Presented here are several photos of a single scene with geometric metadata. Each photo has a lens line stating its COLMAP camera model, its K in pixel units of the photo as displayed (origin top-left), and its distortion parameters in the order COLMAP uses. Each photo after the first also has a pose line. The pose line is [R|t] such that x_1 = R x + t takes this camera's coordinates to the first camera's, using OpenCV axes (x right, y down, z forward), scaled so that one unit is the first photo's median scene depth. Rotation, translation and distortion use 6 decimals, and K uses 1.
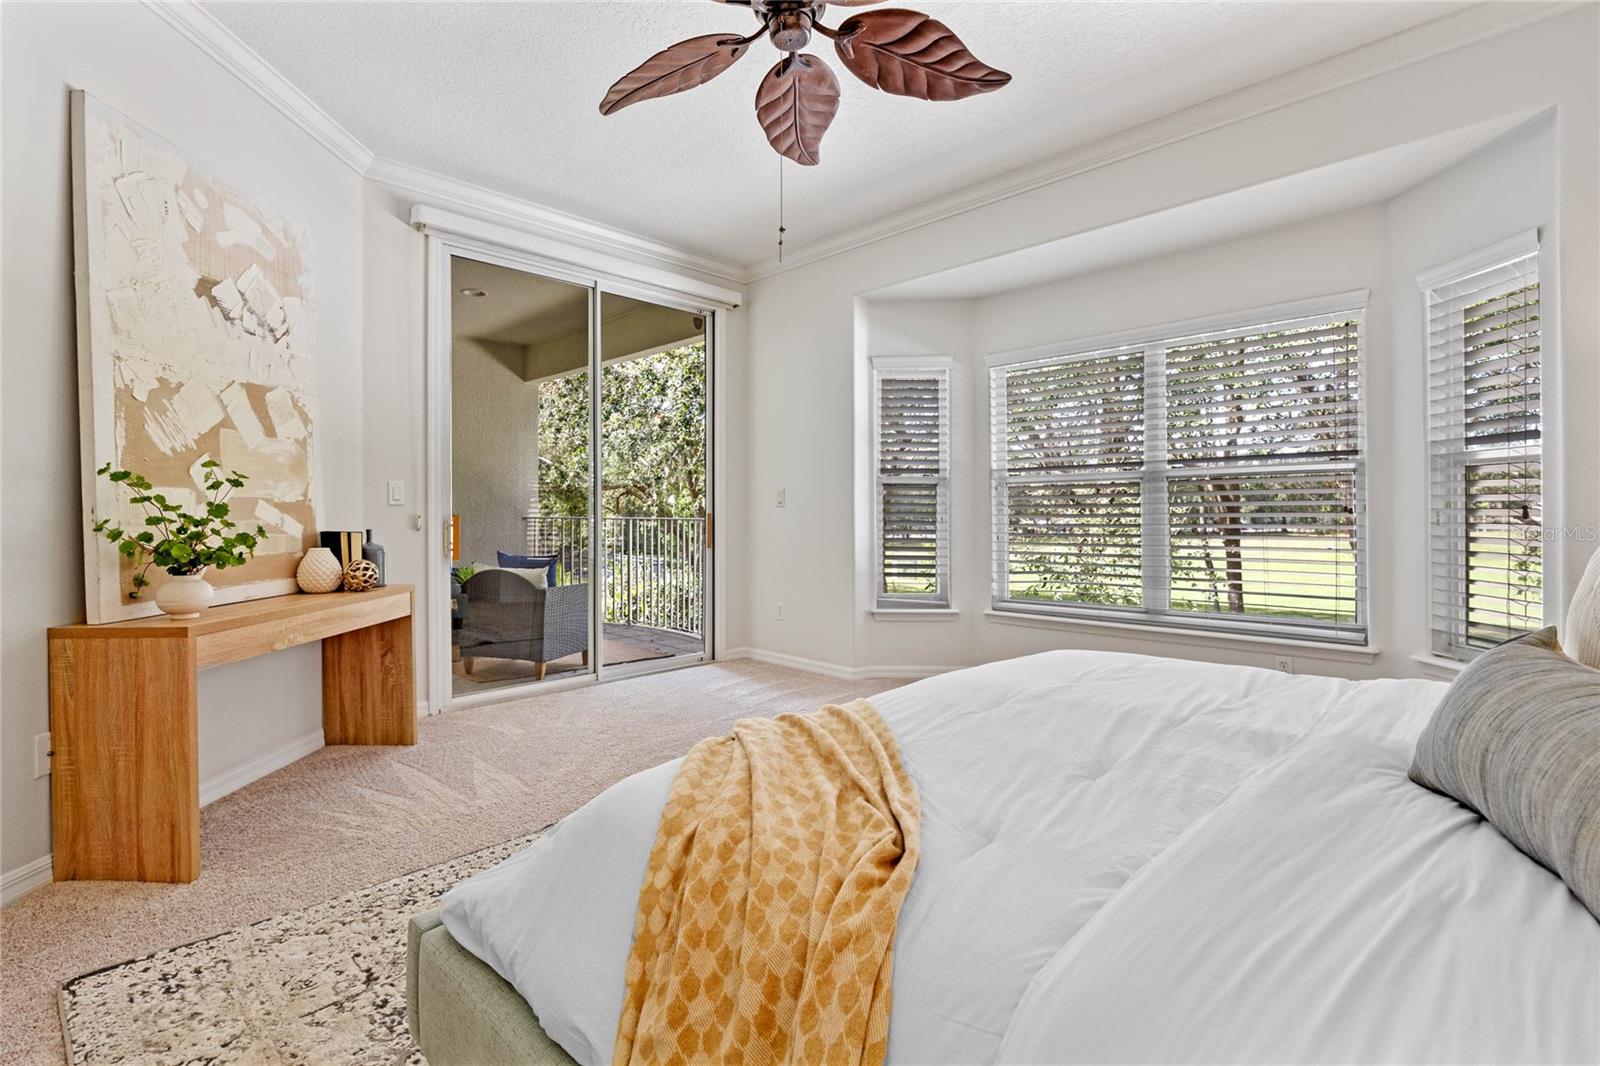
lens RADIAL K [[732.5, 0, 792.0], [0, 732.5, 521.2], [0, 0, 1]] dist [0.000252, 0.000039]
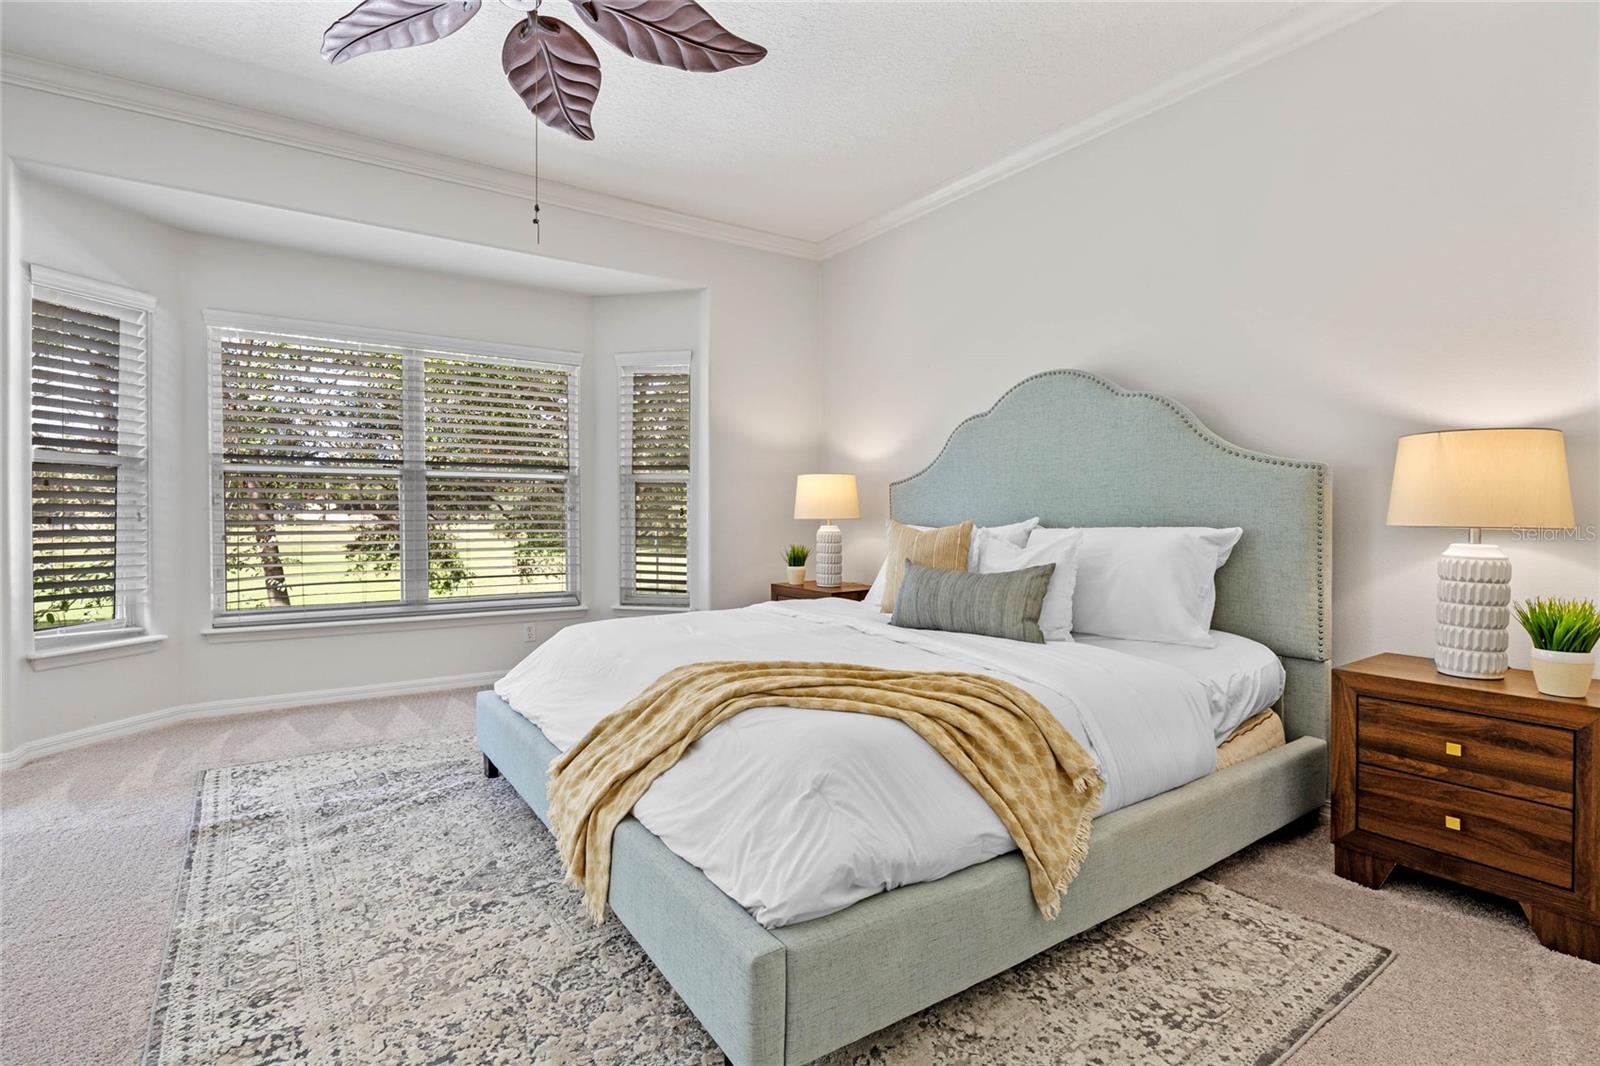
lens RADIAL K [[732.5, 0, 792.0], [0, 732.5, 521.2], [0, 0, 1]] dist [0.000252, 0.000039]
pose [[0.233700, -0.006421, 0.972287, -0.362029], [-0.000048, 0.999978, 0.006615, -0.001510], [-0.972309, -0.001593, 0.233695, 0.196341]]
